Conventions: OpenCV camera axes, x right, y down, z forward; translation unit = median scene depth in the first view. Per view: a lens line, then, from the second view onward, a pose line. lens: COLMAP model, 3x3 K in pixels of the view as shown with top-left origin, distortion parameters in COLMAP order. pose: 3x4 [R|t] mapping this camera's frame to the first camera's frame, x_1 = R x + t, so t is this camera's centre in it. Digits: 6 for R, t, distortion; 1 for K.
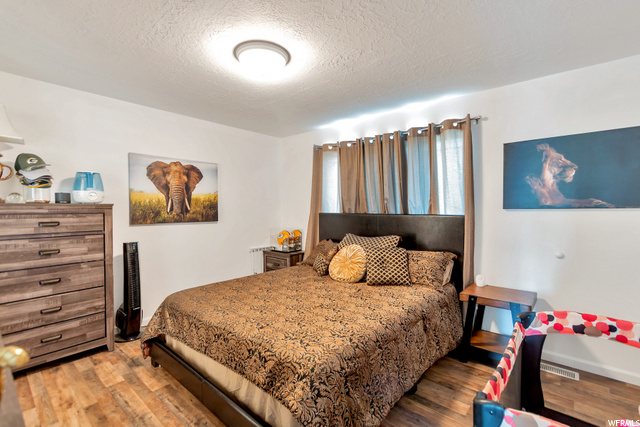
lens RADIAL K [[289.5, 0, 322.9], [0, 289.5, 215.1], [0, 0, 1]] dist [0.002257, 0.000610]
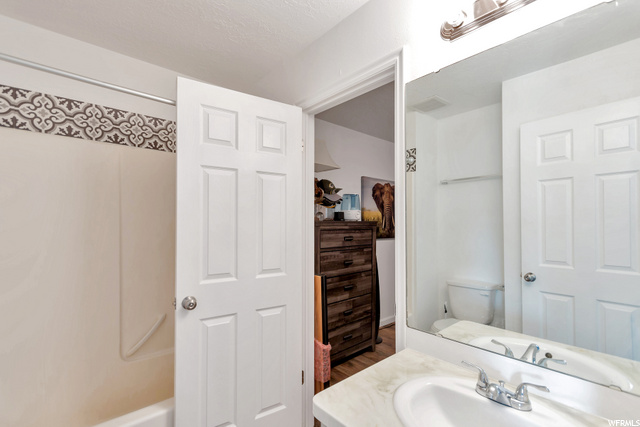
lens RADIAL K [[289.5, 0, 322.9], [0, 289.5, 215.1], [0, 0, 1]] dist [0.002257, 0.000610]
pose [[0.991288, -0.000545, -0.131710, -0.829038], [-0.006324, 0.998641, -0.051731, -0.002777], [0.131559, 0.052114, 0.989938, -0.182986]]
